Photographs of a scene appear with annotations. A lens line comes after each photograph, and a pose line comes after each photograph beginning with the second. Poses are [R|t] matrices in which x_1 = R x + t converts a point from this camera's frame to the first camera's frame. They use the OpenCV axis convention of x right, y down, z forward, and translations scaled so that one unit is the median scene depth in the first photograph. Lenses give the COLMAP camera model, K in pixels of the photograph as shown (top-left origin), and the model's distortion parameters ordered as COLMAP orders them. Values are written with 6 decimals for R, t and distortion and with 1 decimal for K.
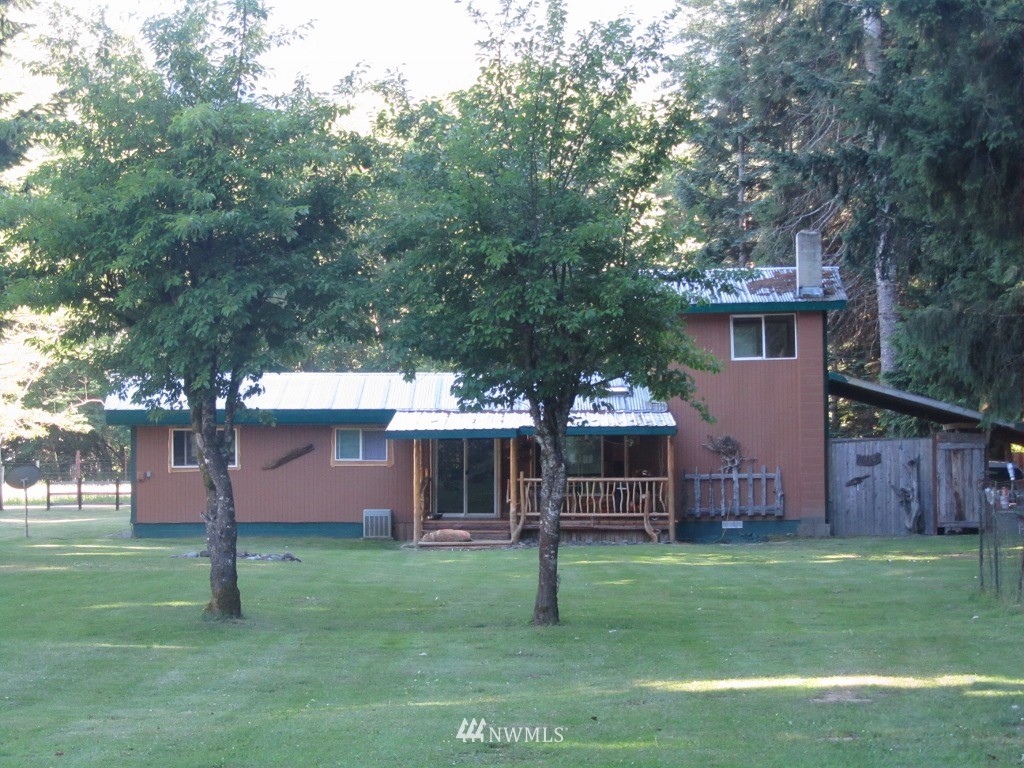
lens RADIAL K [[3277.8, 0, 512.0], [0, 3277.8, 384.3], [0, 0, 1]] dist [-0.013818, 0.000000]
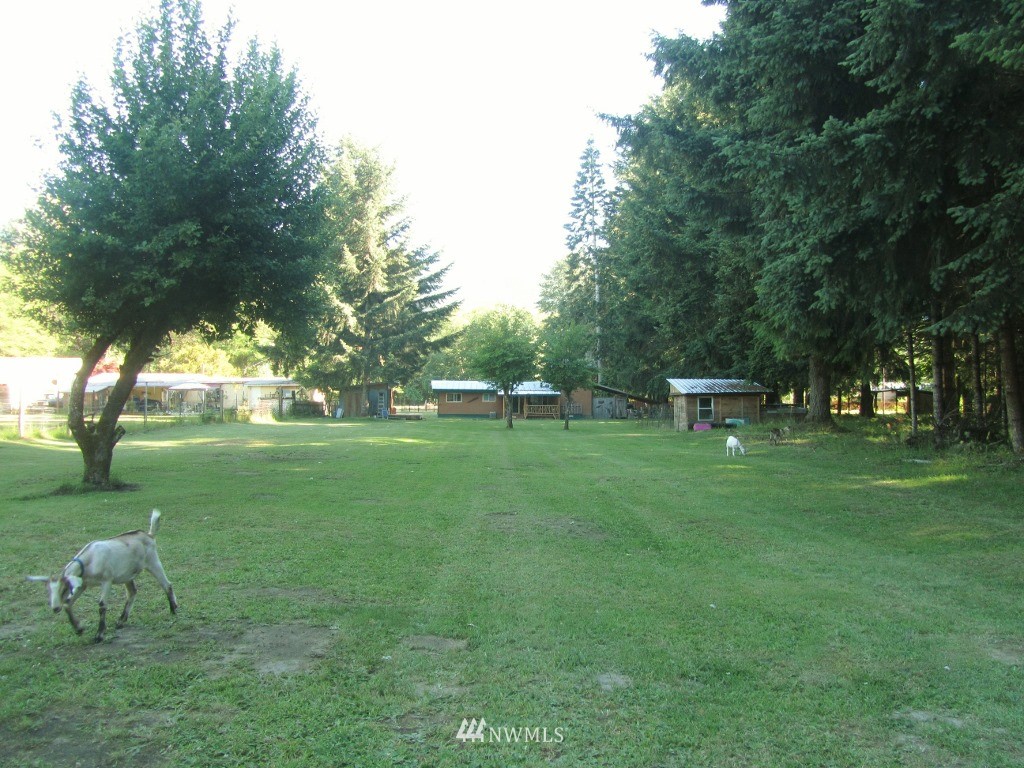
lens RADIAL K [[861.8, 0, 511.7], [0, 861.8, 384.2], [0, 0, 1]] dist [-0.016231, -0.000844]
pose [[0.999508, 0.012881, 0.028615, -0.049827], [-0.012967, 0.999912, 0.002827, -0.003454], [-0.028576, -0.003197, 0.999587, -0.189982]]
